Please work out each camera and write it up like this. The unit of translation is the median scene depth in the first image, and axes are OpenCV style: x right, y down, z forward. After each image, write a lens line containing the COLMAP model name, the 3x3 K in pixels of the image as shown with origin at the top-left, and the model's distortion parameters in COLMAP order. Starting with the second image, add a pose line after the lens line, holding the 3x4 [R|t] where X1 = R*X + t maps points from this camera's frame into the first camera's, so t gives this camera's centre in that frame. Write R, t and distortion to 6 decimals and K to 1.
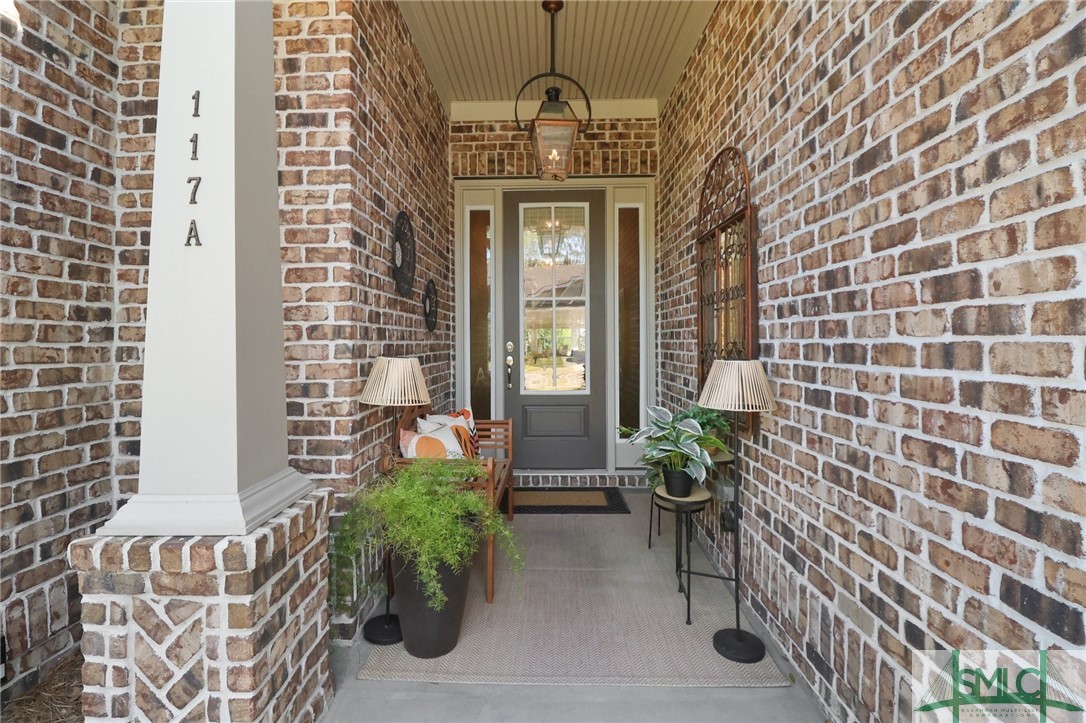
lens RADIAL K [[513.2, 0, 524.1], [0, 513.2, 332.2], [0, 0, 1]] dist [-0.008208, -0.004929]
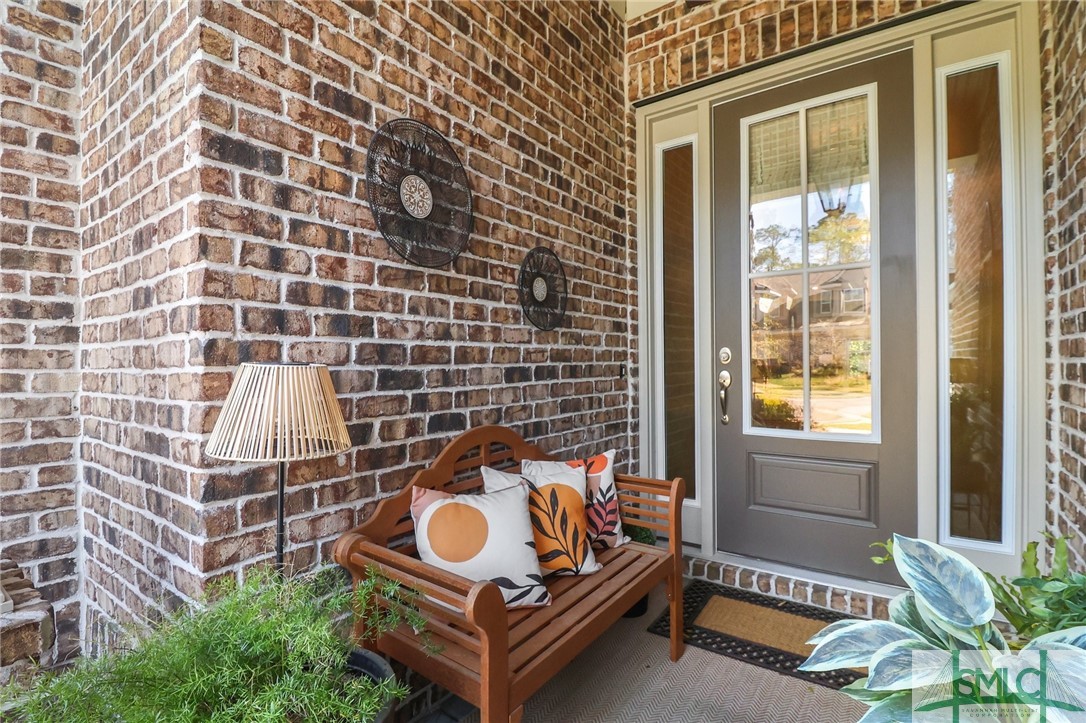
lens RADIAL K [[513.2, 0, 533.7], [0, 513.2, 362.1], [0, 0, 1]] dist [-0.008208, -0.004929]
pose [[0.825333, -0.003266, -0.564637, 0.173099], [0.015454, 0.999739, 0.016807, 0.029269], [0.564435, -0.022597, 0.825168, 0.477002]]
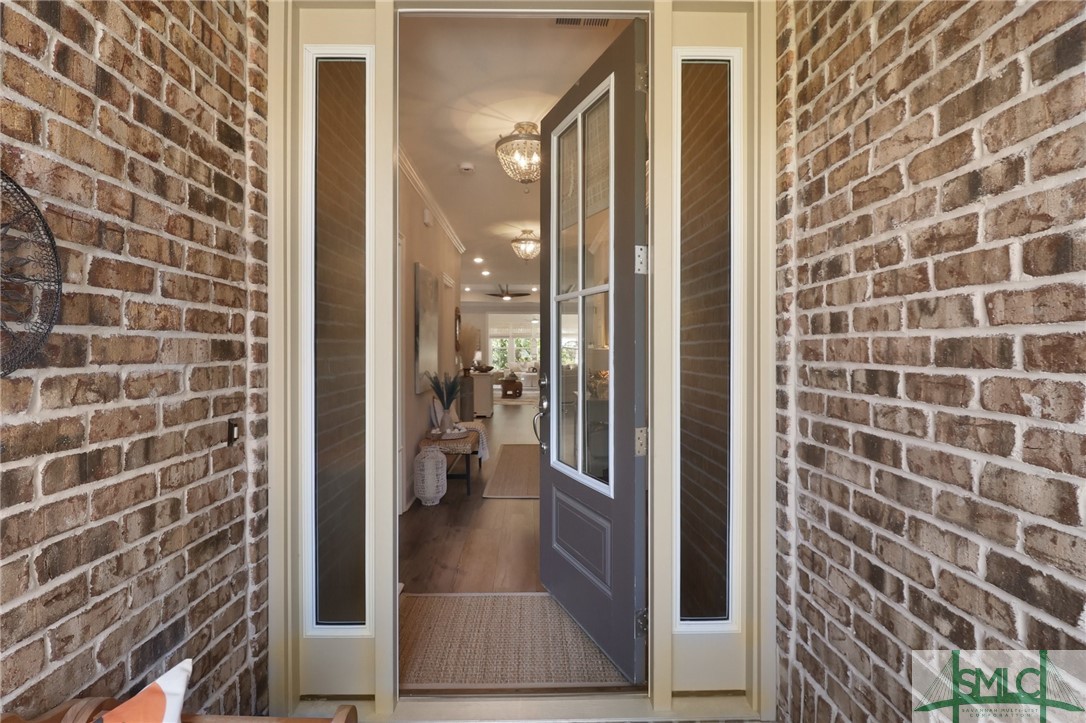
lens RADIAL K [[513.2, 0, 533.9], [0, 513.2, 354.7], [0, 0, 1]] dist [-0.008208, -0.004929]
pose [[0.998815, 0.005008, 0.048404, 0.062579], [-0.006160, 0.999701, 0.023677, -0.020425], [-0.048271, -0.023947, 0.998547, 0.787924]]
